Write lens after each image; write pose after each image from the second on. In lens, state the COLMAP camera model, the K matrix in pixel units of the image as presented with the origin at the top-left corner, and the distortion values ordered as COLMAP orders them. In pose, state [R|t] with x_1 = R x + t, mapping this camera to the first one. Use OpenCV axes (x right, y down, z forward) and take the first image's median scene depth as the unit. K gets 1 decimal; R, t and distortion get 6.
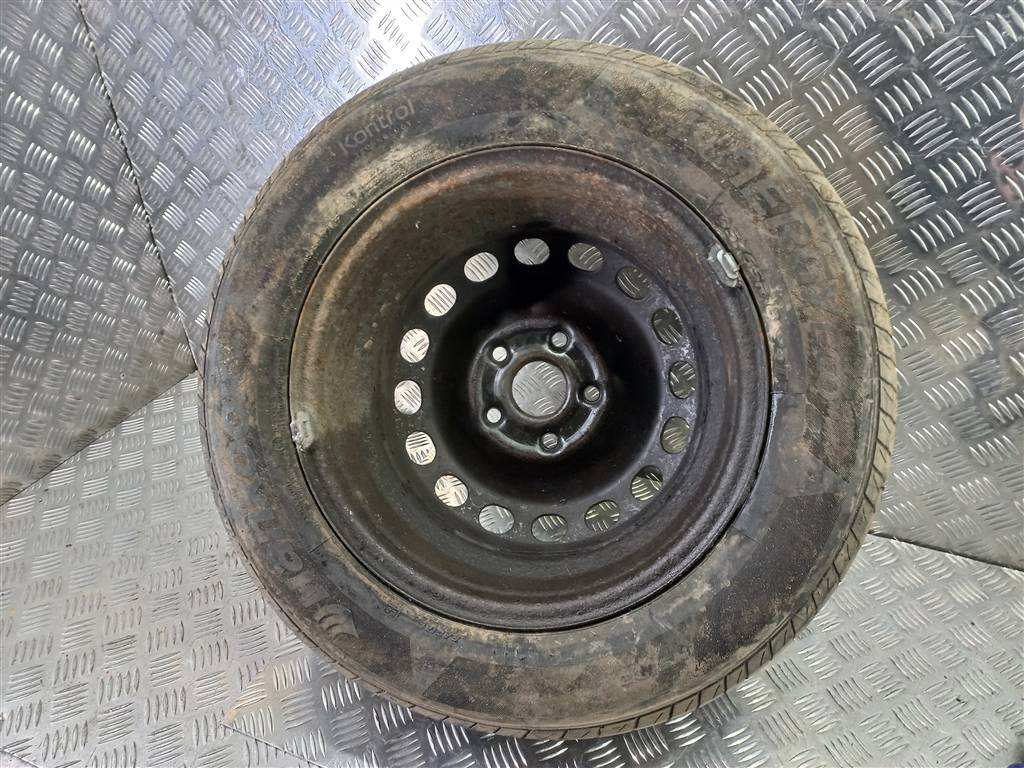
lens RADIAL K [[732.4, 0, 510.9], [0, 732.4, 377.2], [0, 0, 1]] dist [-0.000699, 0.024134]
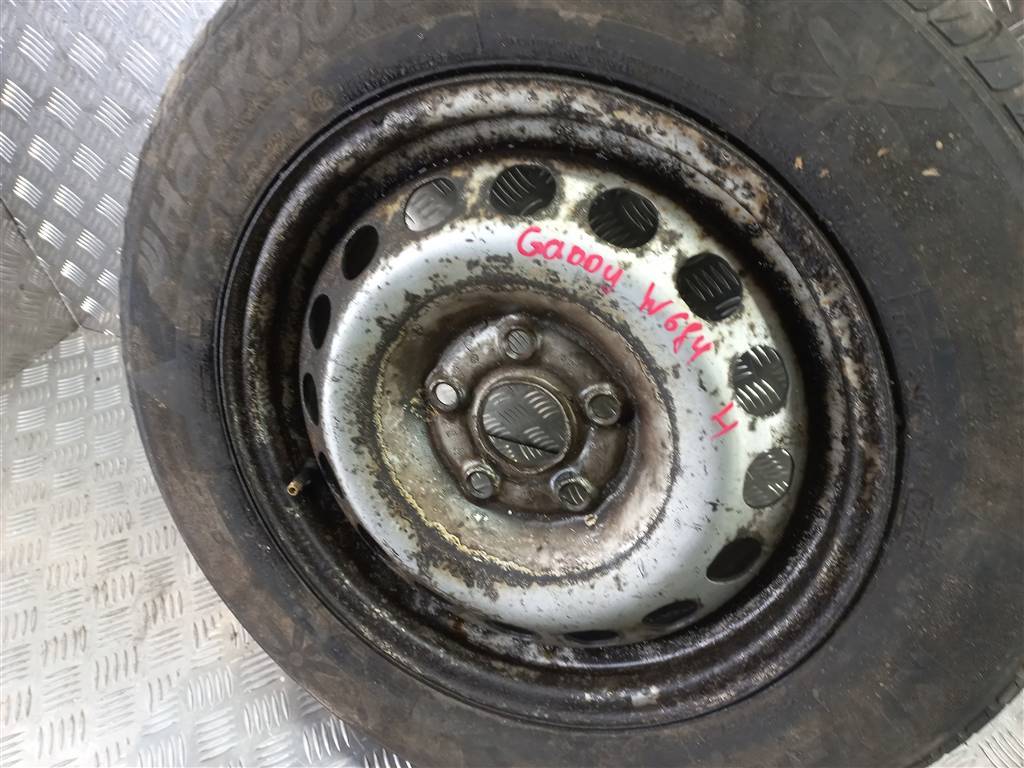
lens RADIAL K [[732.4, 0, 510.9], [0, 732.4, 377.2], [0, 0, 1]] dist [-0.000699, 0.024134]
pose [[0.999886, -0.013982, 0.005694, 0.074352], [0.012828, 0.985722, 0.167890, -0.121627], [-0.007960, -0.167798, 0.985789, 0.234211]]
